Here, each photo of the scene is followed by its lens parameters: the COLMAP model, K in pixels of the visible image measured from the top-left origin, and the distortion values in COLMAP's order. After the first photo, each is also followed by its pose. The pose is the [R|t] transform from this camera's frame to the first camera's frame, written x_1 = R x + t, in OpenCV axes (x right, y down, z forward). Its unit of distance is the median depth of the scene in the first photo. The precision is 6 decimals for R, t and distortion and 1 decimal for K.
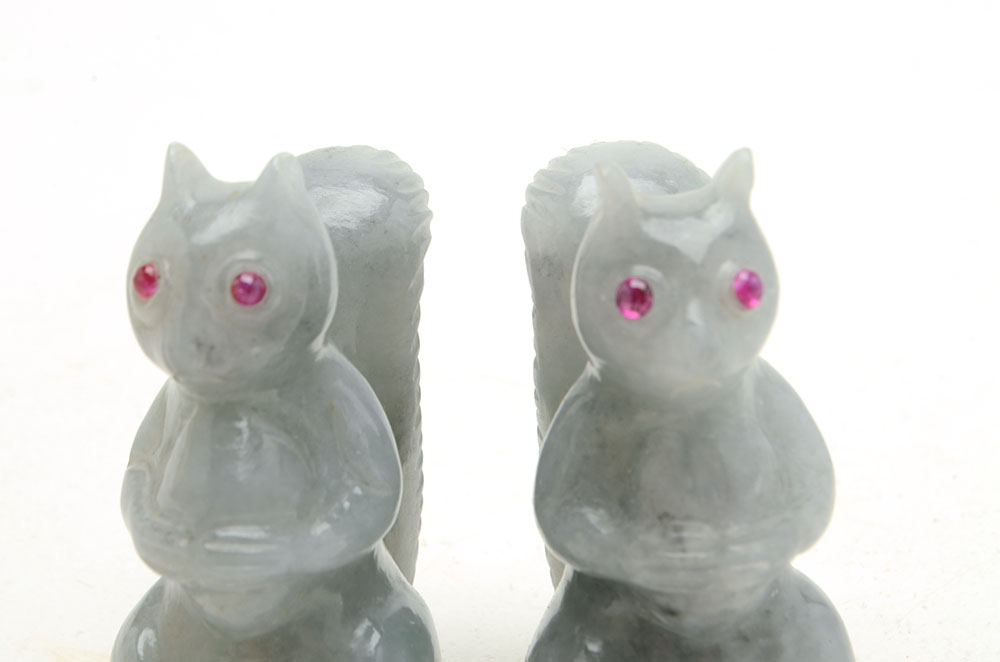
lens RADIAL K [[2250.7, 0, 500.0], [0, 2250.7, 331.0], [0, 0, 1]] dist [-0.011773, 0.171311]
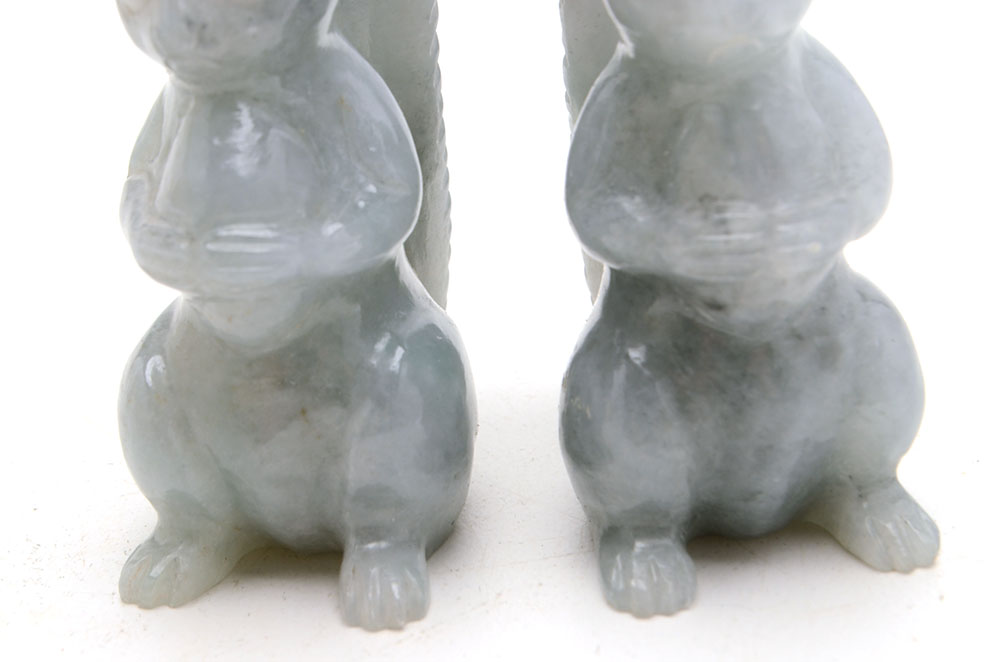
lens RADIAL K [[2250.7, 0, 500.0], [0, 2250.7, 331.0], [0, 0, 1]] dist [-0.011773, 0.171311]
pose [[0.998917, -0.033360, -0.032435, 0.016980], [0.034974, 0.998110, 0.050527, 0.084722], [0.030688, -0.051606, 0.998196, 0.079926]]
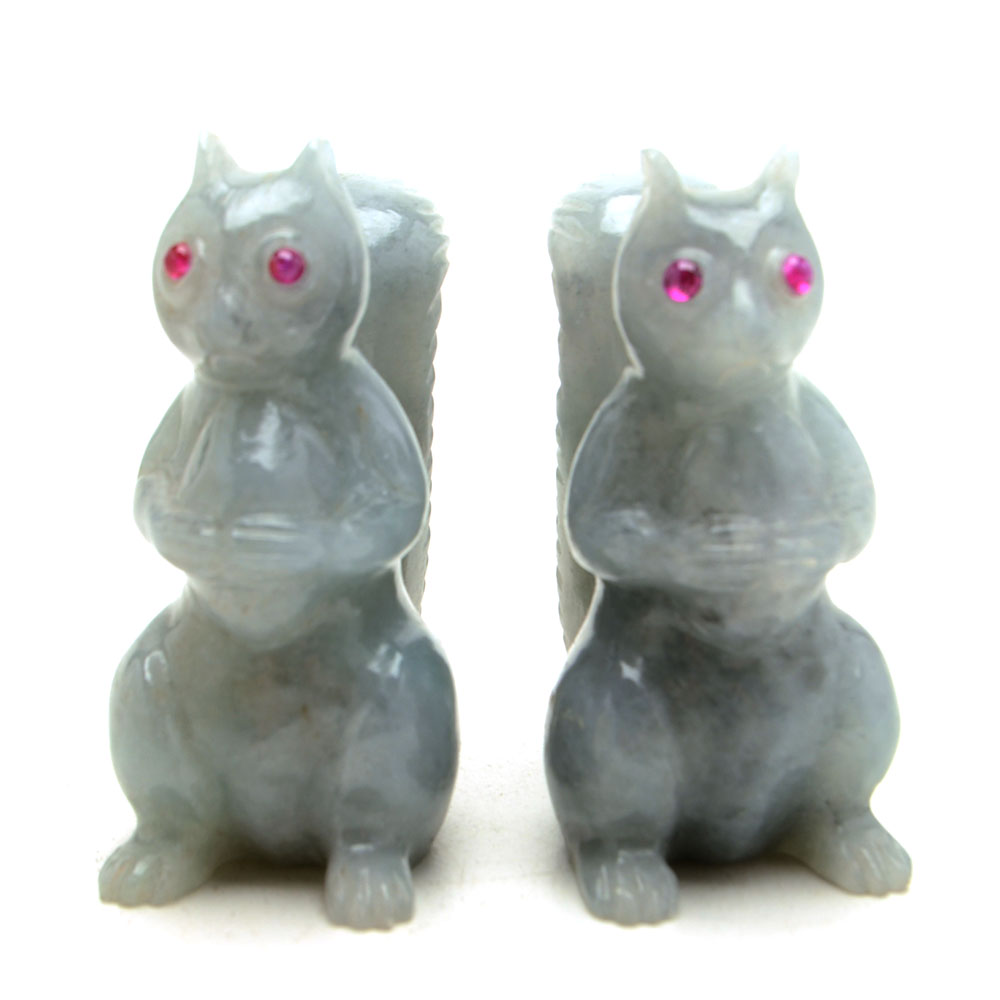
lens RADIAL K [[2835.8, 0, 500.0], [0, 2835.8, 500.0], [0, 0, 1]] dist [0.022043, 0.603371]
pose [[0.998222, 0.014886, 0.057723, -0.085150], [-0.009690, 0.995960, -0.089278, 0.182033], [-0.058818, 0.088560, 0.994333, -0.204771]]
